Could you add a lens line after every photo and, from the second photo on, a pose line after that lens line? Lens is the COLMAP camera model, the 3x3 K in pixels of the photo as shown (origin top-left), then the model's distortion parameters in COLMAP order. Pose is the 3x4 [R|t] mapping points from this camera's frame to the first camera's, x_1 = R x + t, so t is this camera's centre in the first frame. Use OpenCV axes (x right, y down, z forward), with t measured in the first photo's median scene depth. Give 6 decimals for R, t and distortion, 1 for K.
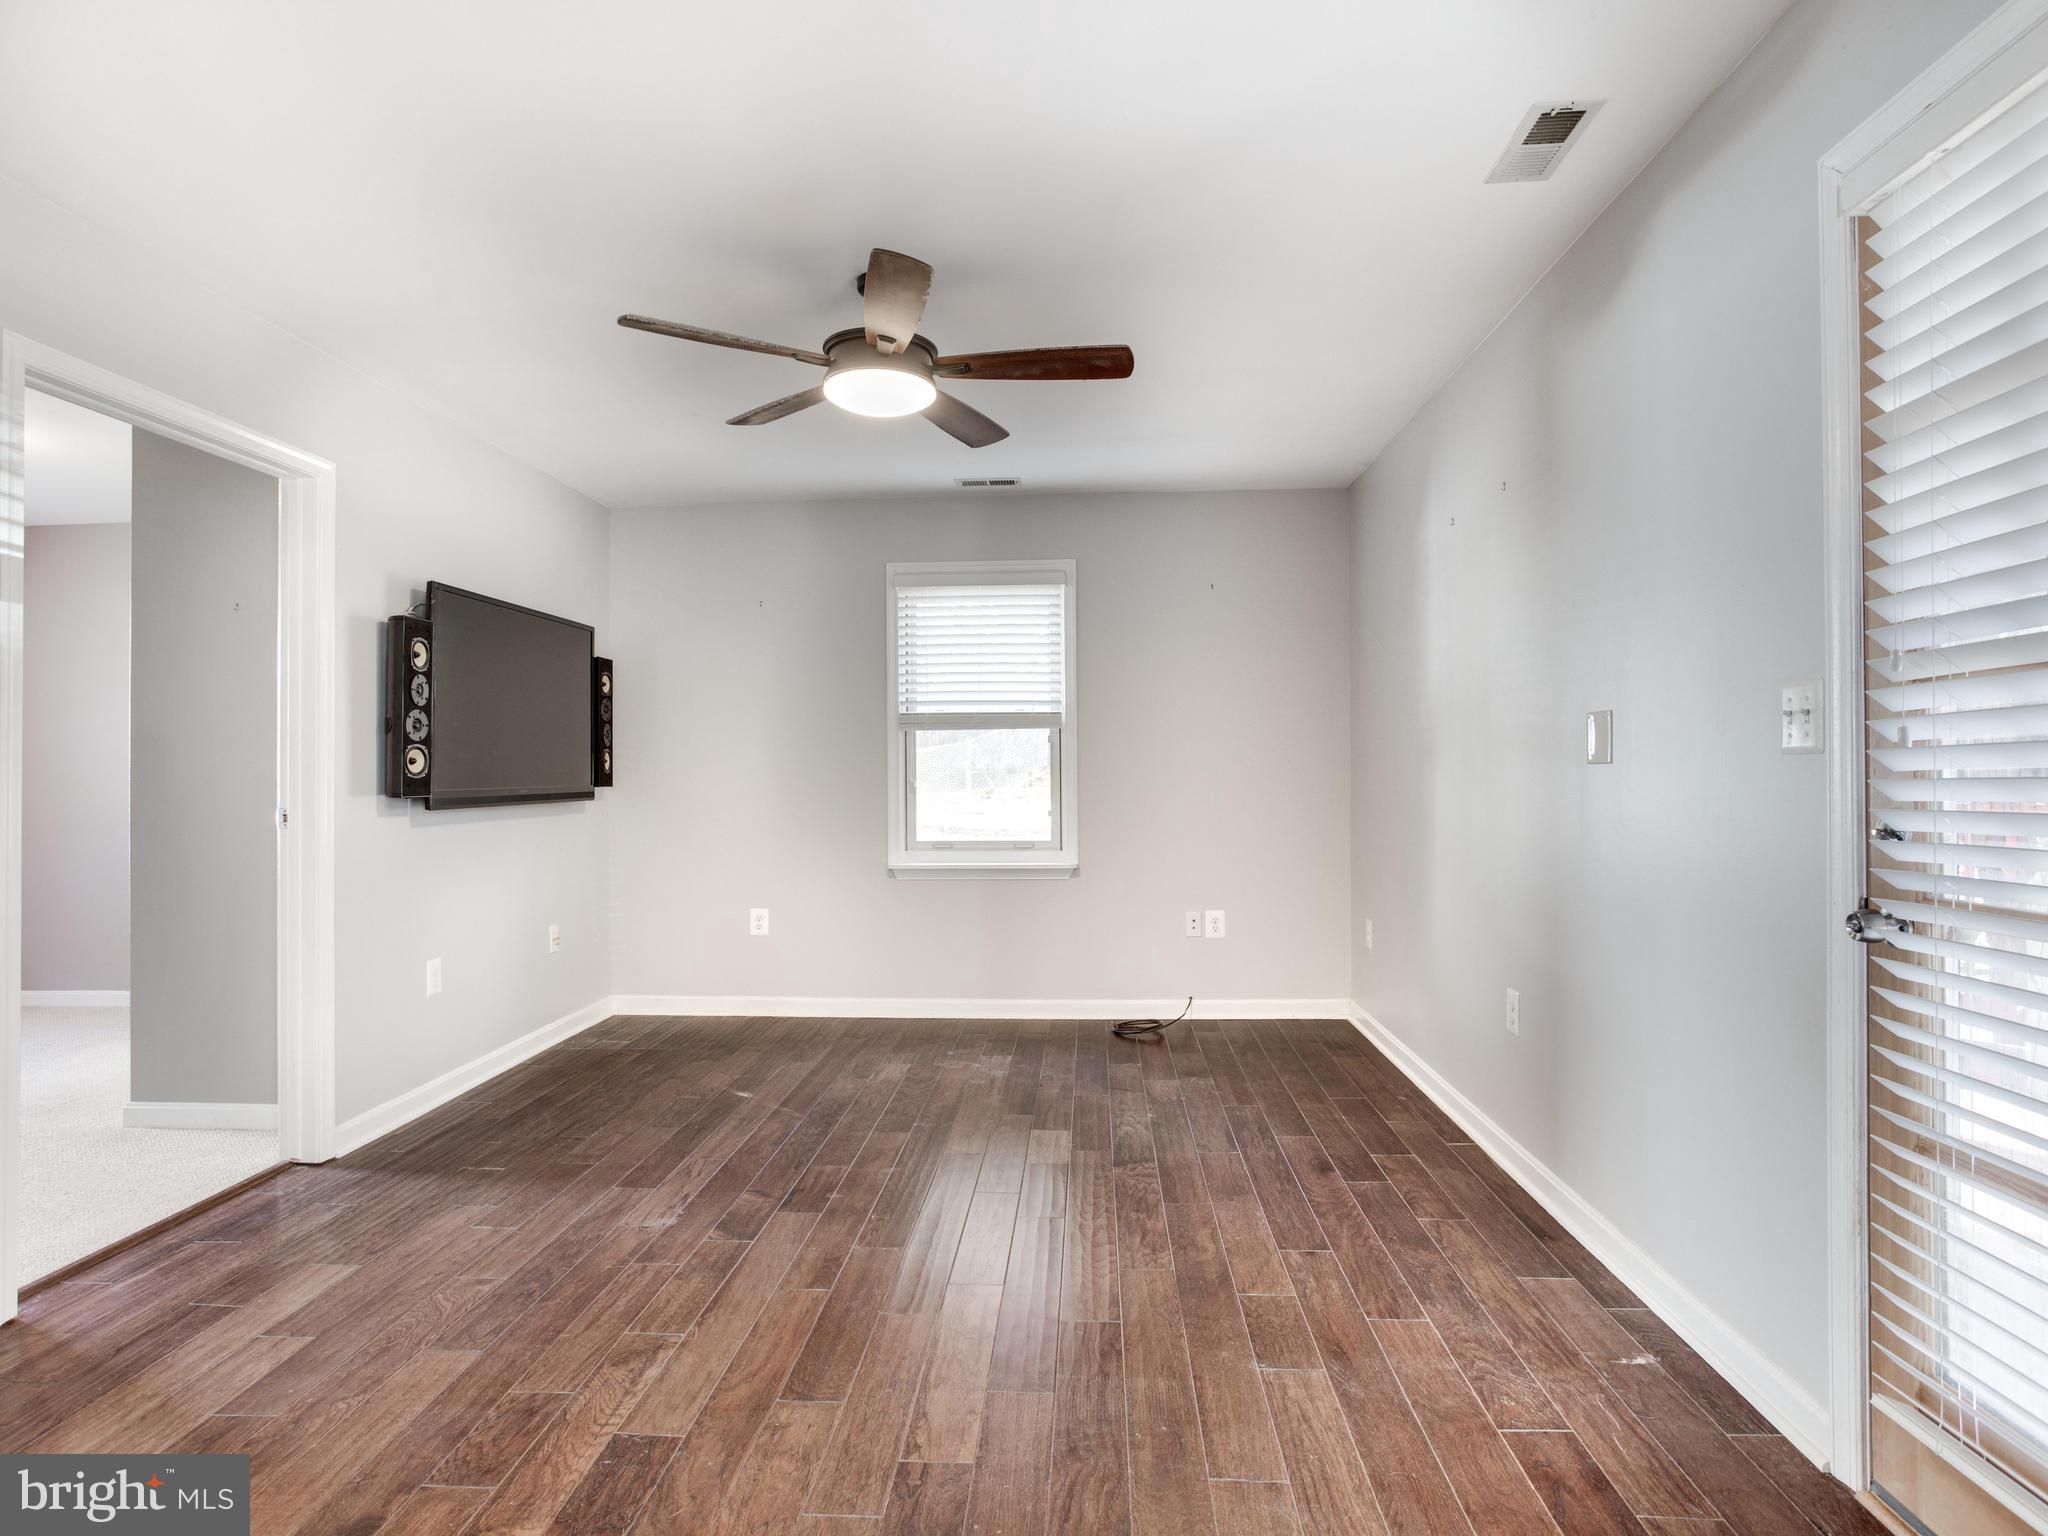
lens RADIAL K [[1139.9, 0, 1021.9], [0, 1139.9, 768.3], [0, 0, 1]] dist [-0.036620, 0.015690]
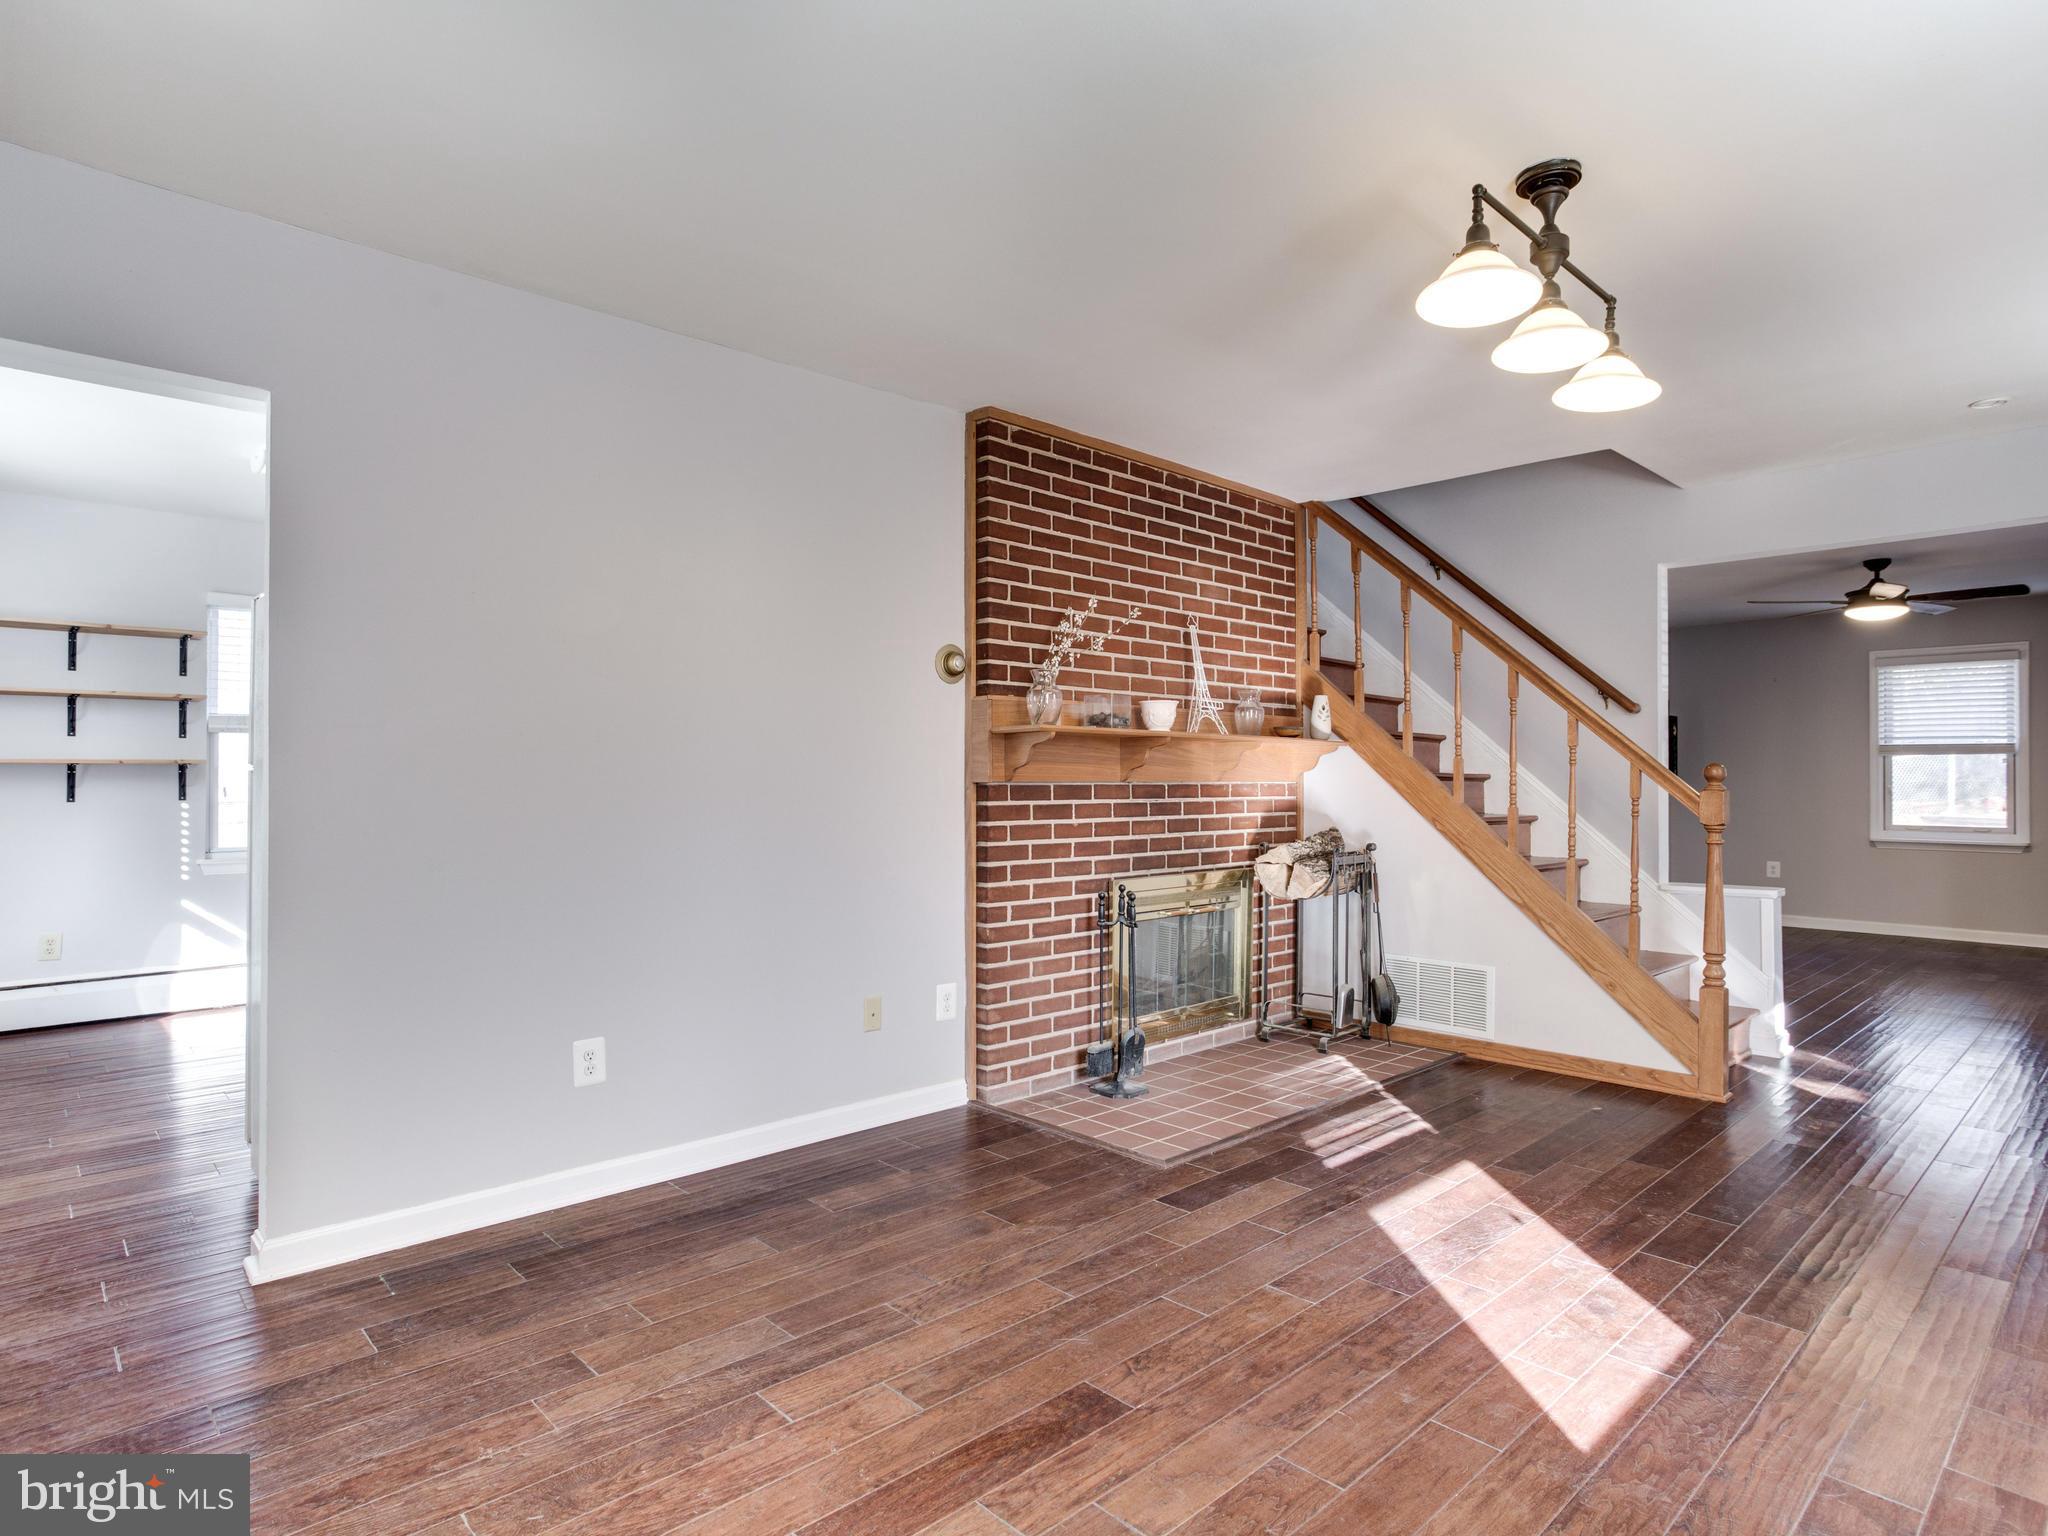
lens RADIAL K [[1139.9, 0, 968.5], [0, 1139.9, 778.1], [0, 0, 1]] dist [-0.036620, 0.015690]
pose [[0.709513, 0.008844, -0.704637, 0.136016], [-0.004072, 0.999956, 0.008451, -0.015446], [0.704681, -0.003126, 0.709517, -1.476586]]
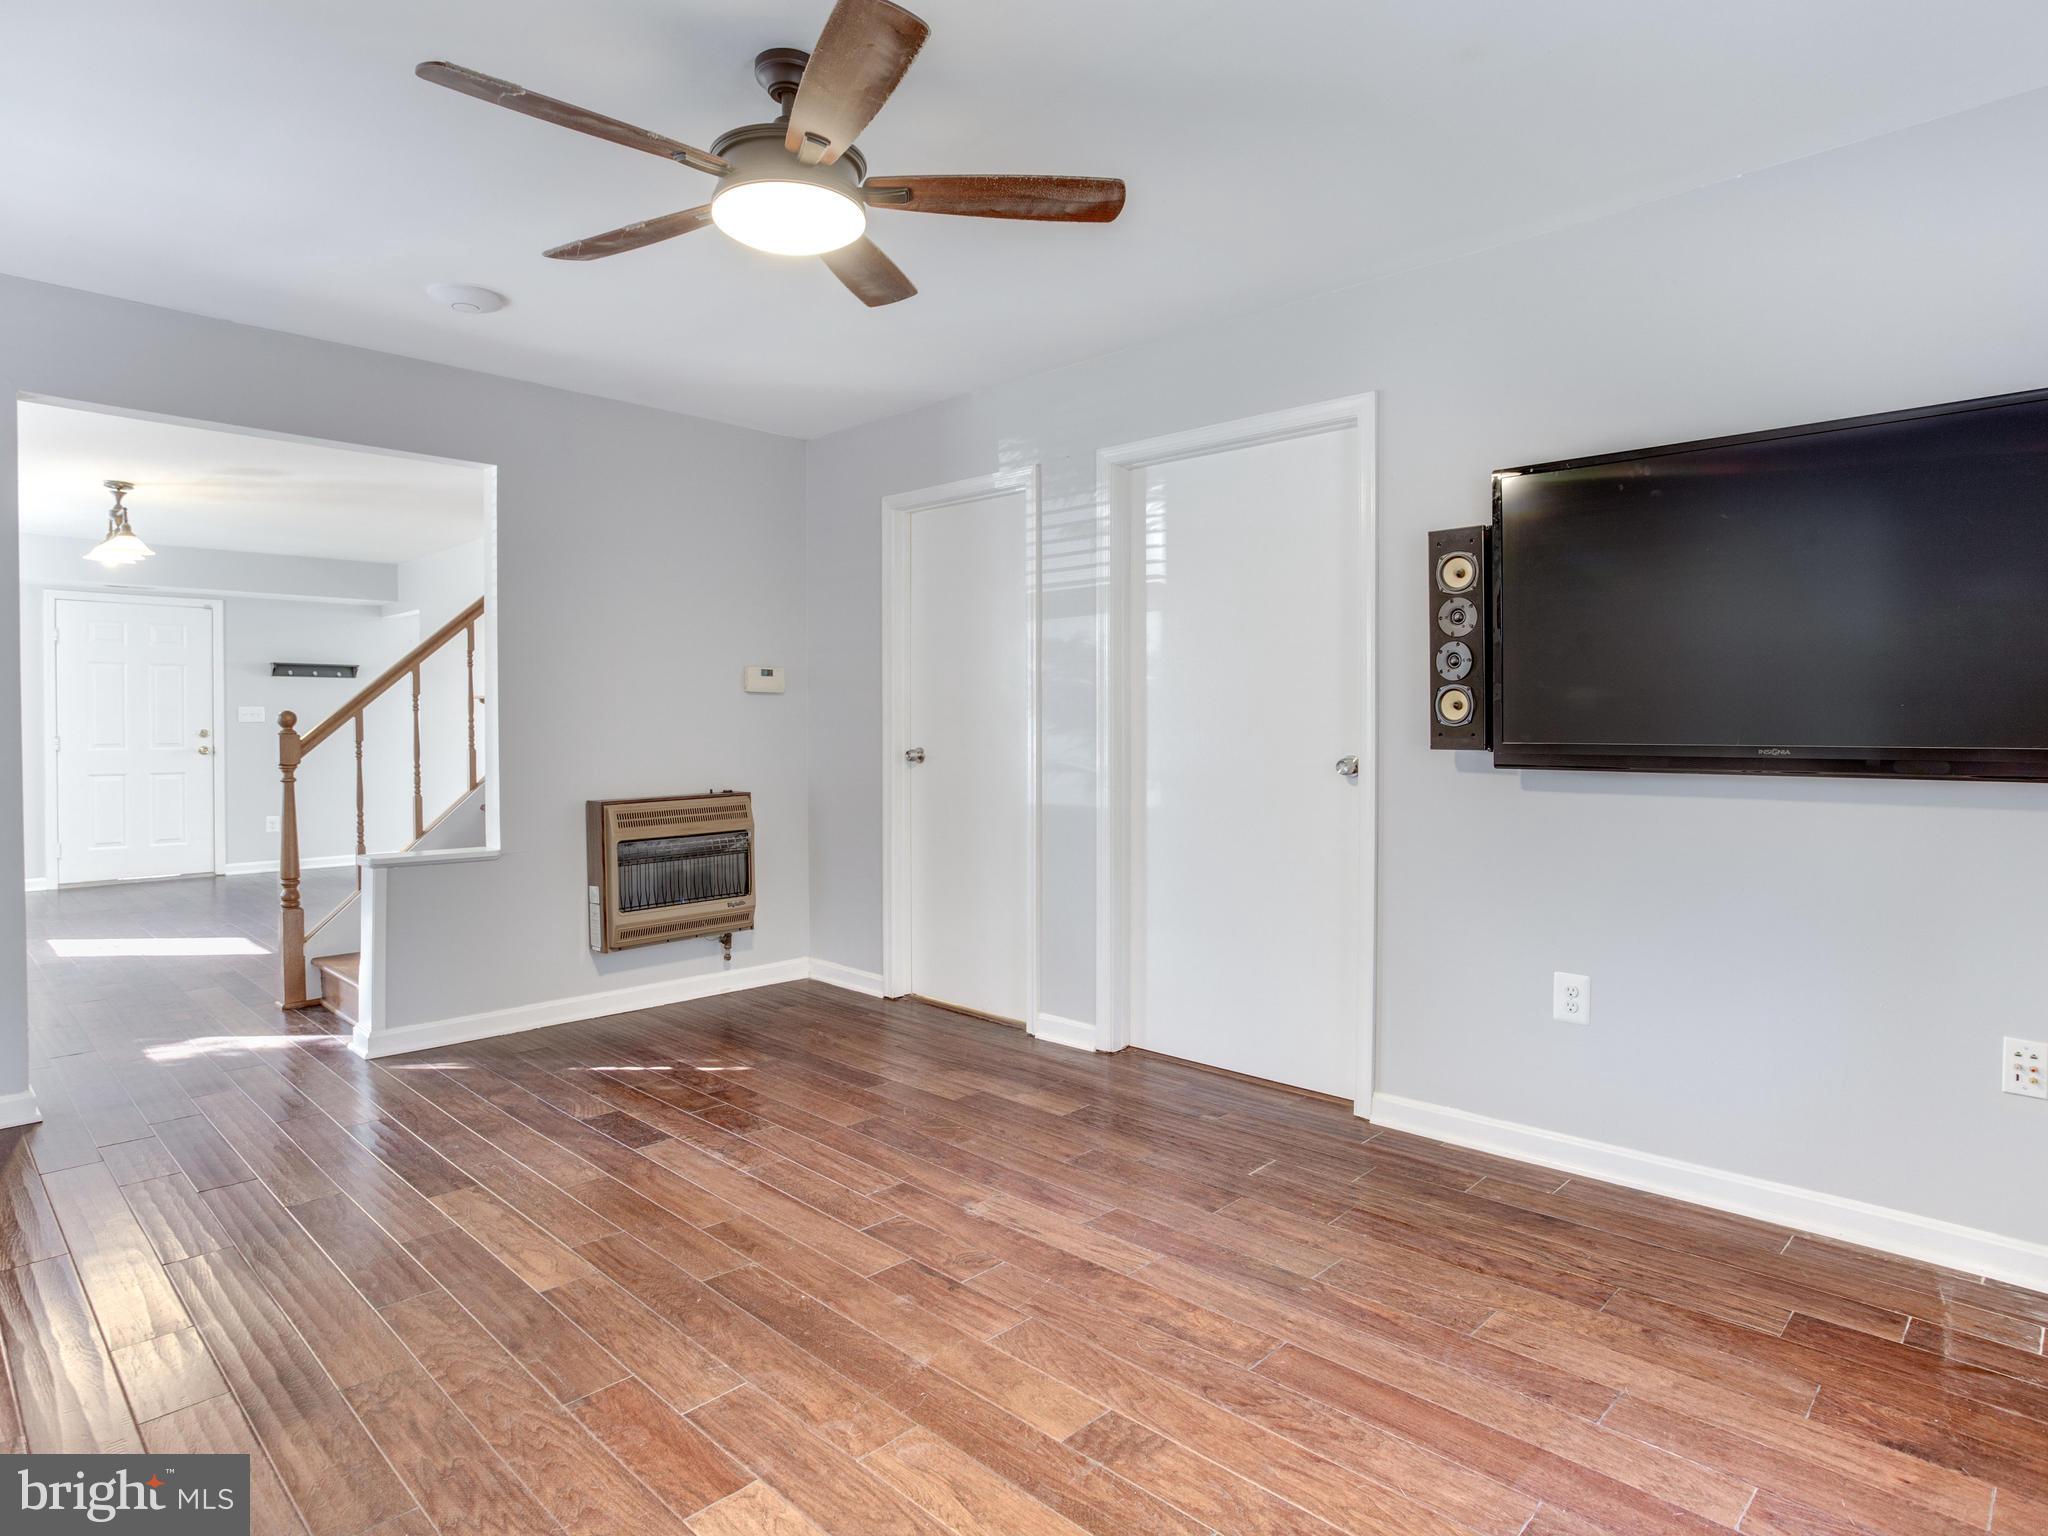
lens RADIAL K [[1139.9, 0, 1043.2], [0, 1139.9, 748.3], [0, 0, 1]] dist [-0.036620, 0.015690]
pose [[-0.647286, 0.024819, -0.761843, 0.274185], [0.011544, 0.999674, 0.022759, 0.002775], [0.762160, 0.005937, -0.647362, 1.299262]]
